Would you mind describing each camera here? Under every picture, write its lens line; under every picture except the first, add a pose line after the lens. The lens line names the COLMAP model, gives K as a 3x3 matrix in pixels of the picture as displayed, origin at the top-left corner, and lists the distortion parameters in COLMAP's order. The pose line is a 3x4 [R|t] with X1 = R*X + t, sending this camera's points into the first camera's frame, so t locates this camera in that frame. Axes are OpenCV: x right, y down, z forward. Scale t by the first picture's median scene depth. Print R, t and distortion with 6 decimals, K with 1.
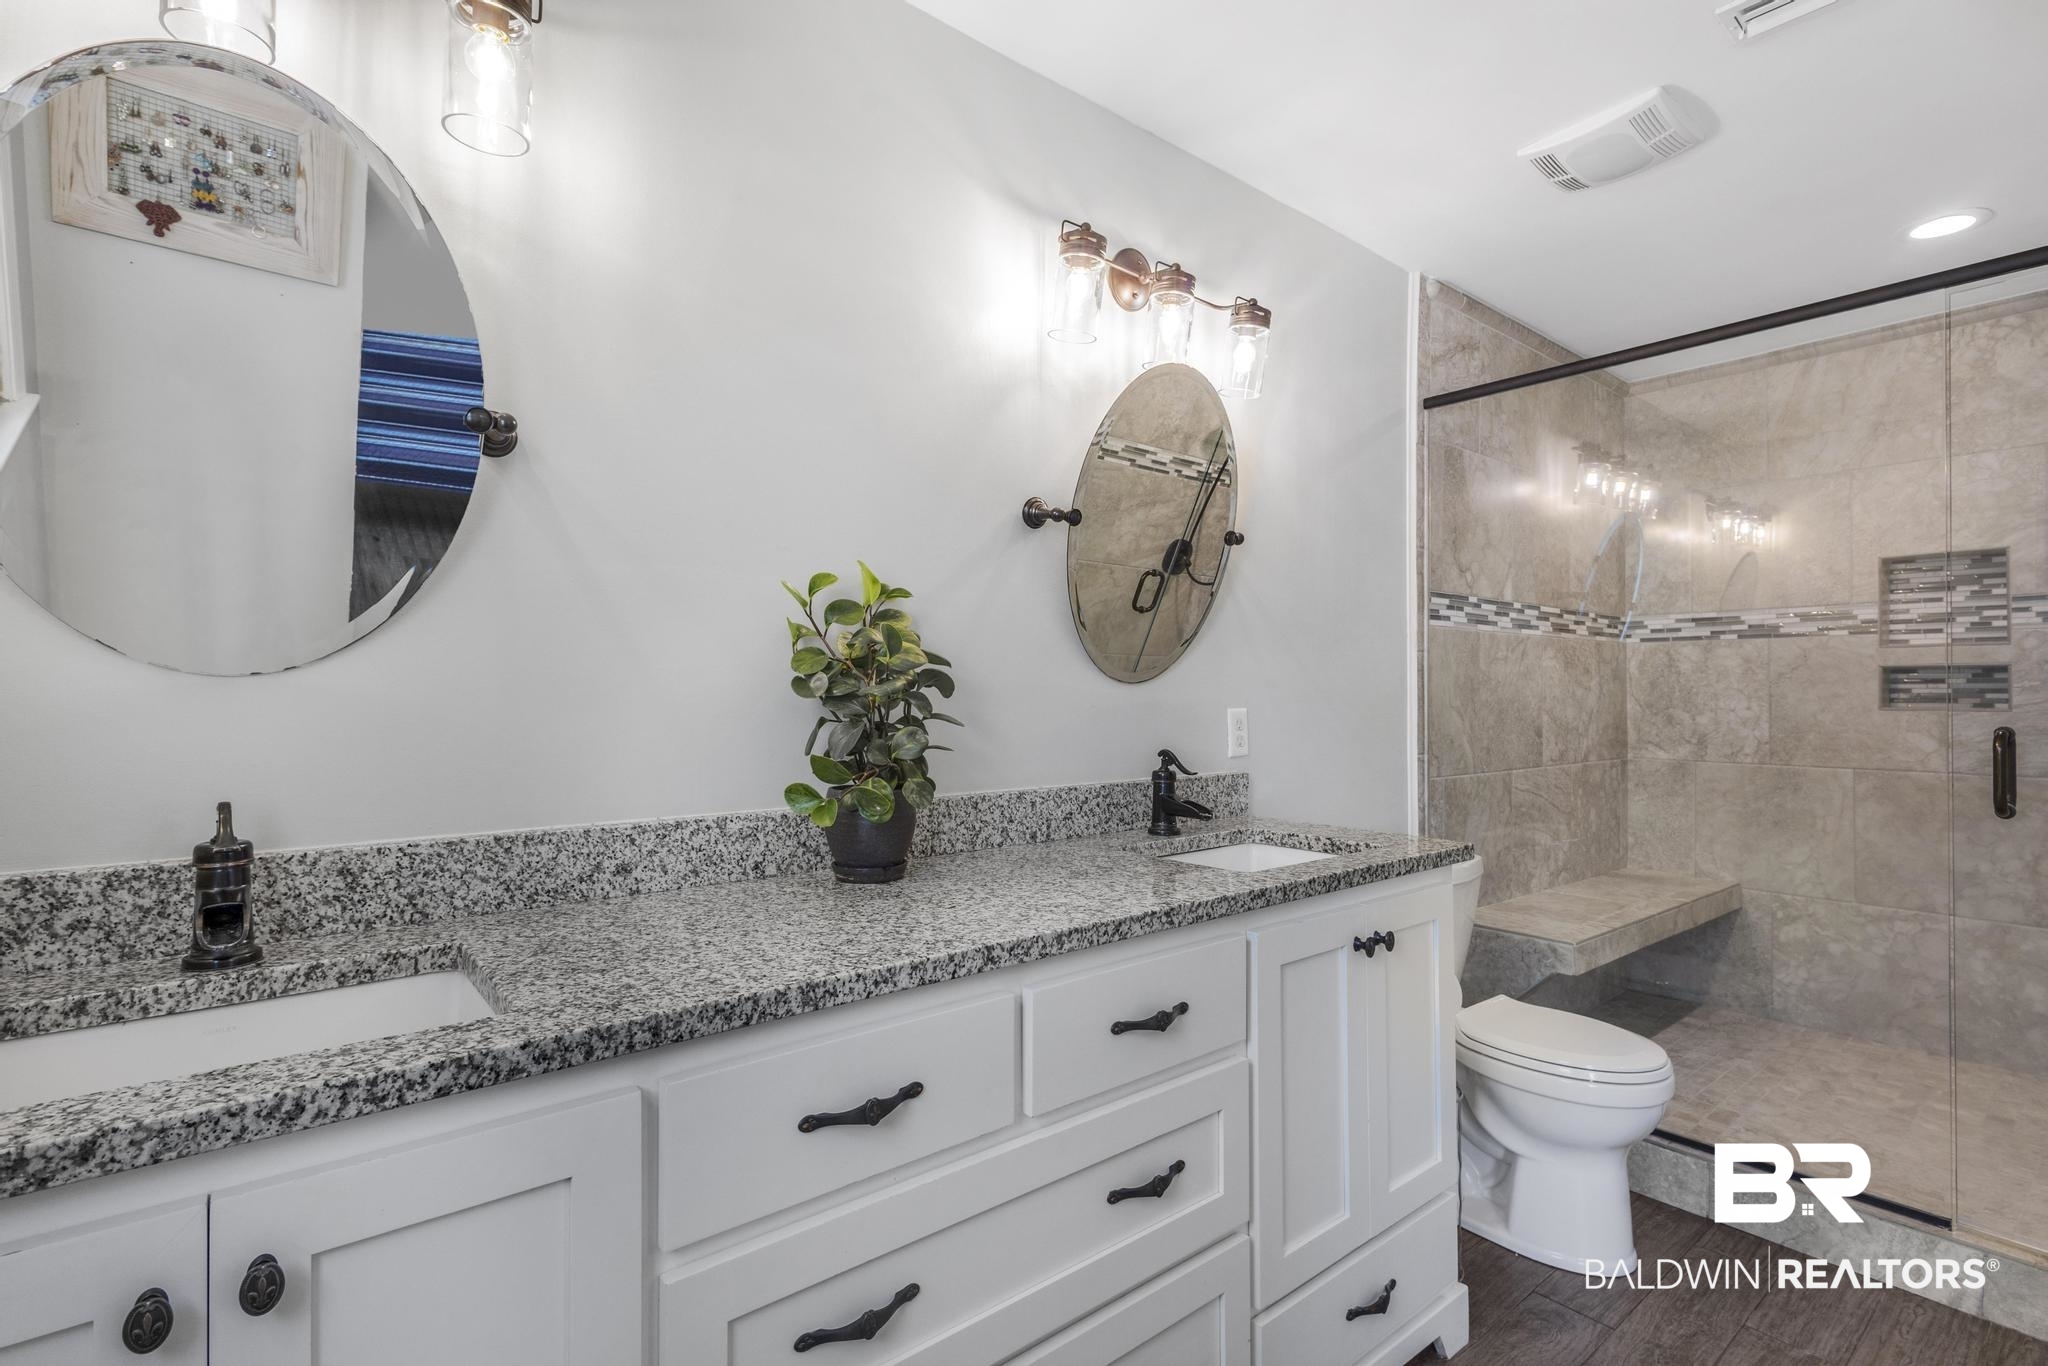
lens RADIAL K [[945.9, 0, 1028.3], [0, 945.9, 679.7], [0, 0, 1]] dist [0.013523, -0.005131]
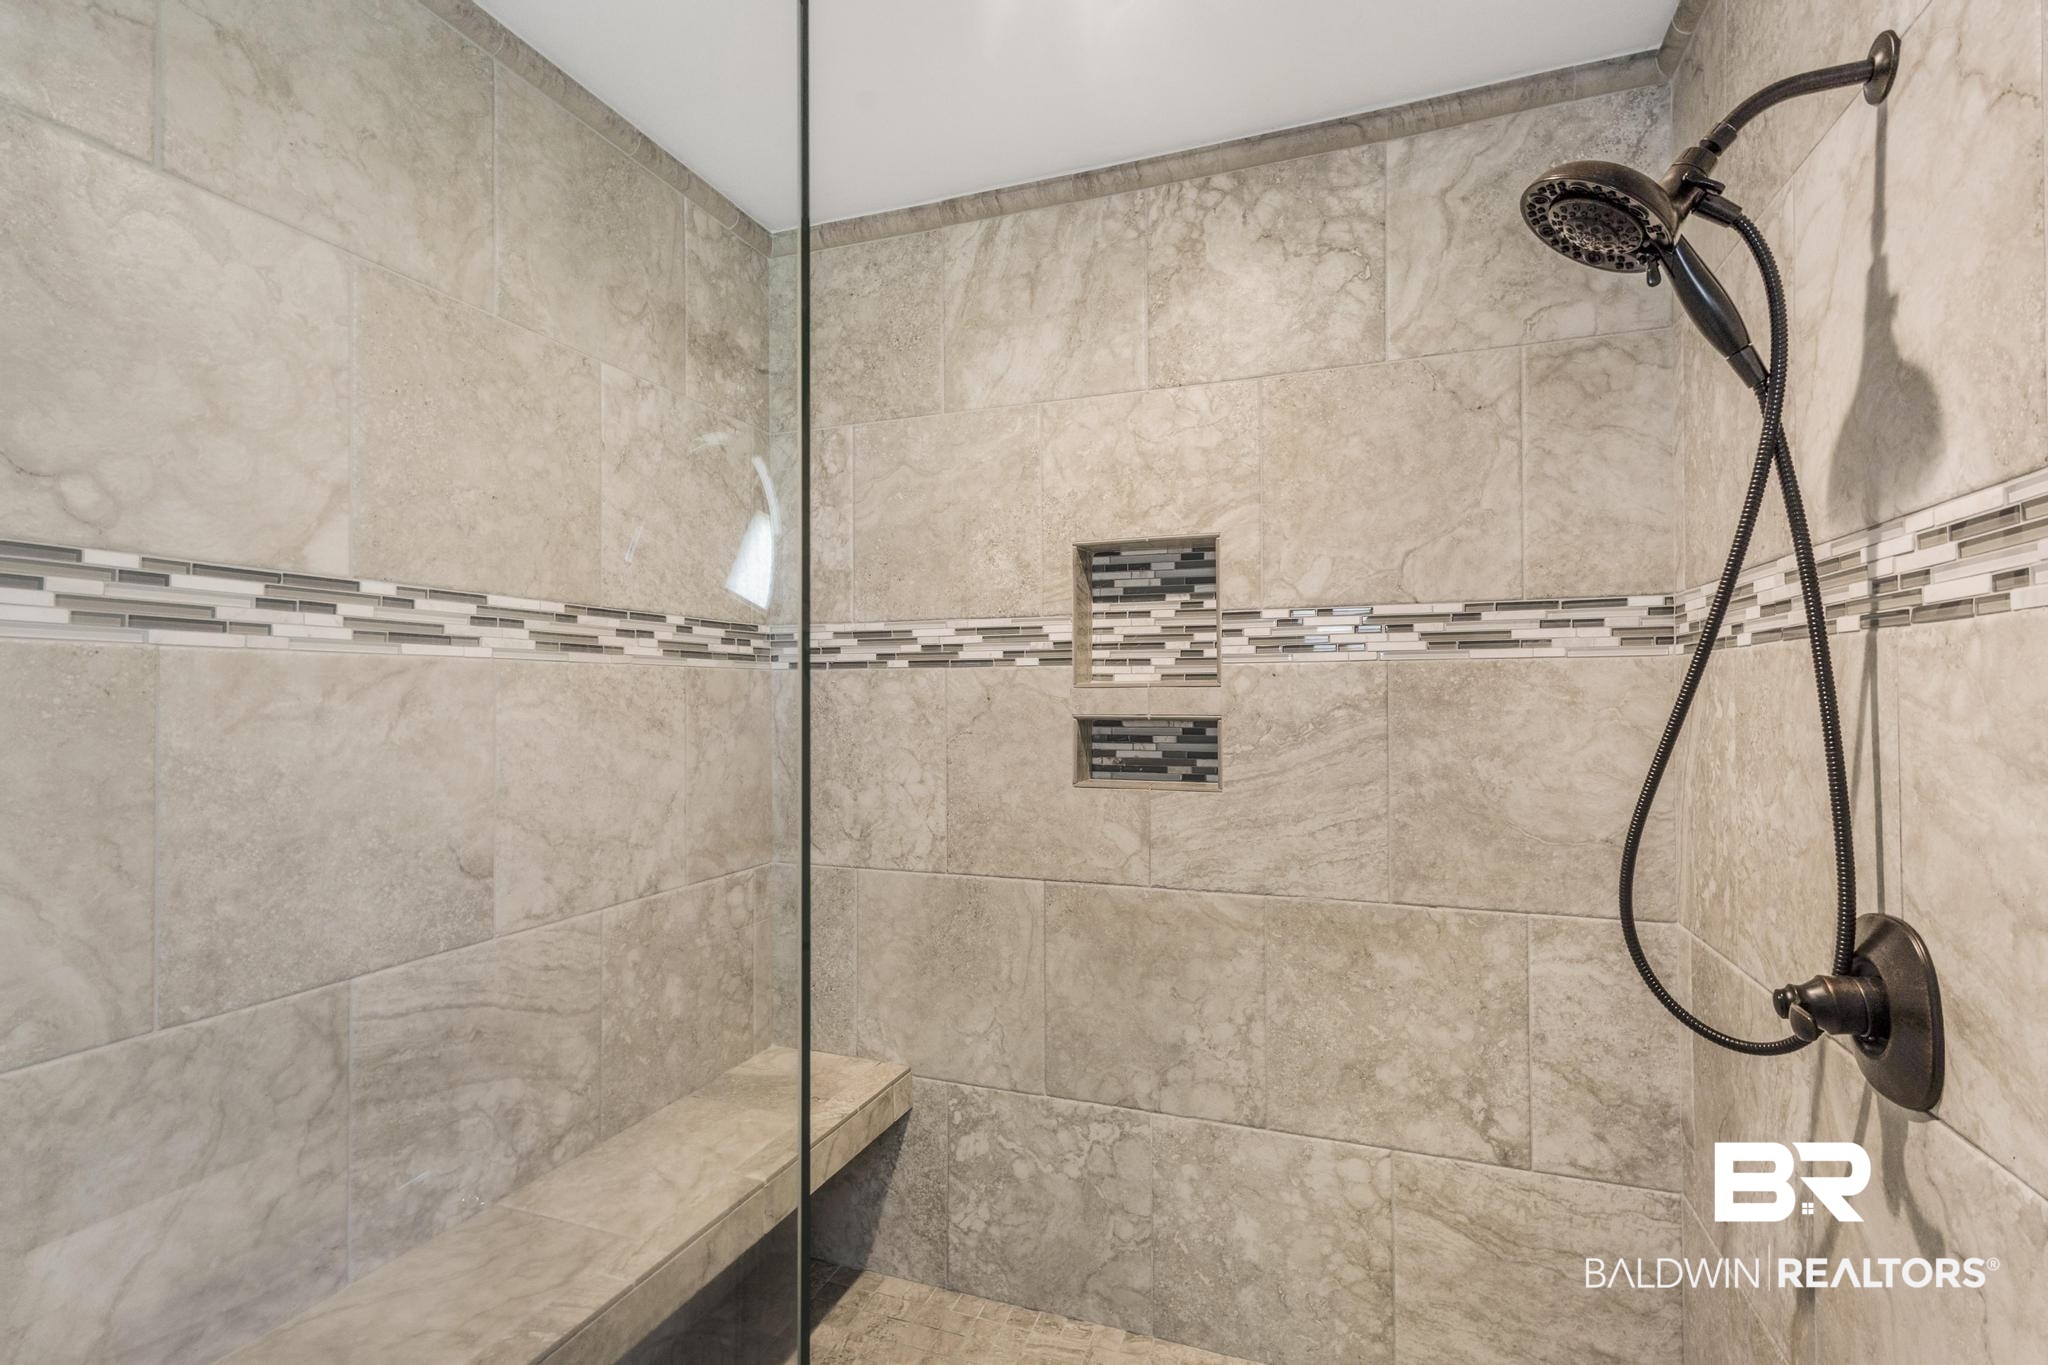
lens RADIAL K [[945.9, 0, 1029.0], [0, 945.9, 682.9], [0, 0, 1]] dist [0.013523, -0.005131]
pose [[0.854858, 0.003038, 0.518854, 0.540469], [-0.001747, 0.999994, -0.002977, -0.034213], [-0.518860, 0.001638, 0.854858, 0.479123]]
